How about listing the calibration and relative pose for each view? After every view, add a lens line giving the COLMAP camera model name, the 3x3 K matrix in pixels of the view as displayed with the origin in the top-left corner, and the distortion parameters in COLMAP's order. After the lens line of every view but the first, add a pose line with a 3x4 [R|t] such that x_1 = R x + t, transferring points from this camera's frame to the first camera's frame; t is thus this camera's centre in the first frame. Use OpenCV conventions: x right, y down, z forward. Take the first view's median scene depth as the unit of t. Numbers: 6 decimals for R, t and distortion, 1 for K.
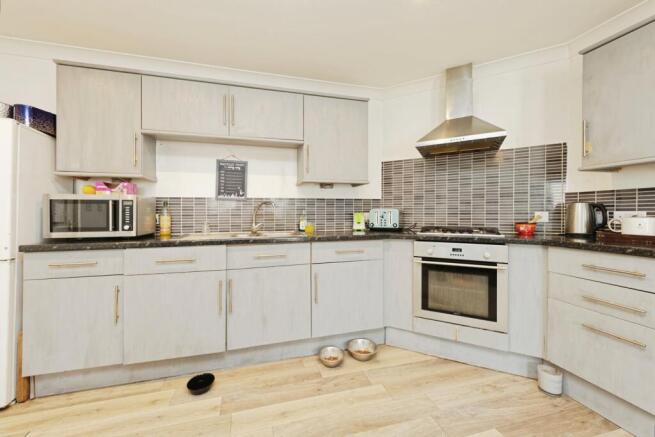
lens RADIAL K [[262.6, 0, 324.2], [0, 262.6, 214.5], [0, 0, 1]] dist [0.012213, -0.000036]
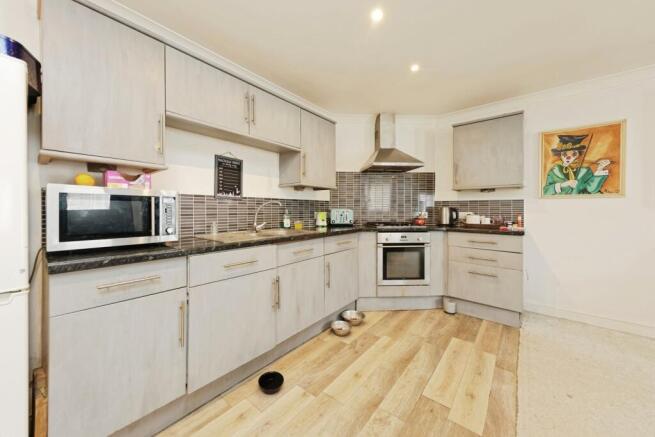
lens RADIAL K [[244.2, 0, 298.5], [0, 244.2, 211.3], [0, 0, 1]] dist [0.011474, -0.000011]
pose [[0.839451, 0.003392, 0.543425, -0.754959], [-0.002629, 0.999994, -0.002181, -0.008571], [-0.543429, 0.000402, 0.839455, 0.135141]]
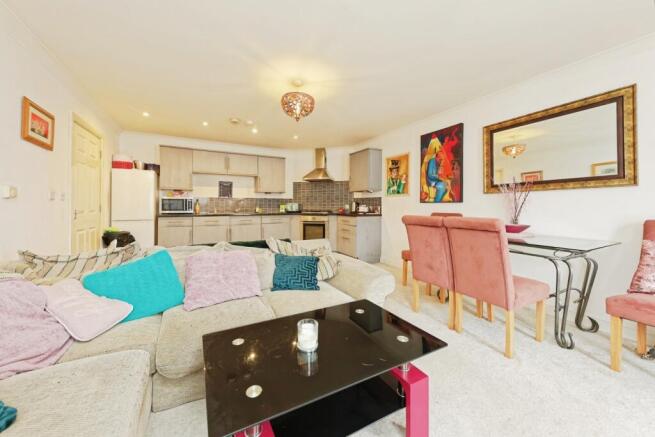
lens RADIAL K [[245.4, 0, 324.3], [0, 245.4, 210.4], [0, 0, 1]] dist [0.012749, 0.000000]
pose [[0.976472, 0.002526, 0.215629, 0.036845], [-0.005548, 0.999895, 0.013408, 0.016367], [-0.215572, -0.014288, 0.976383, -1.570437]]
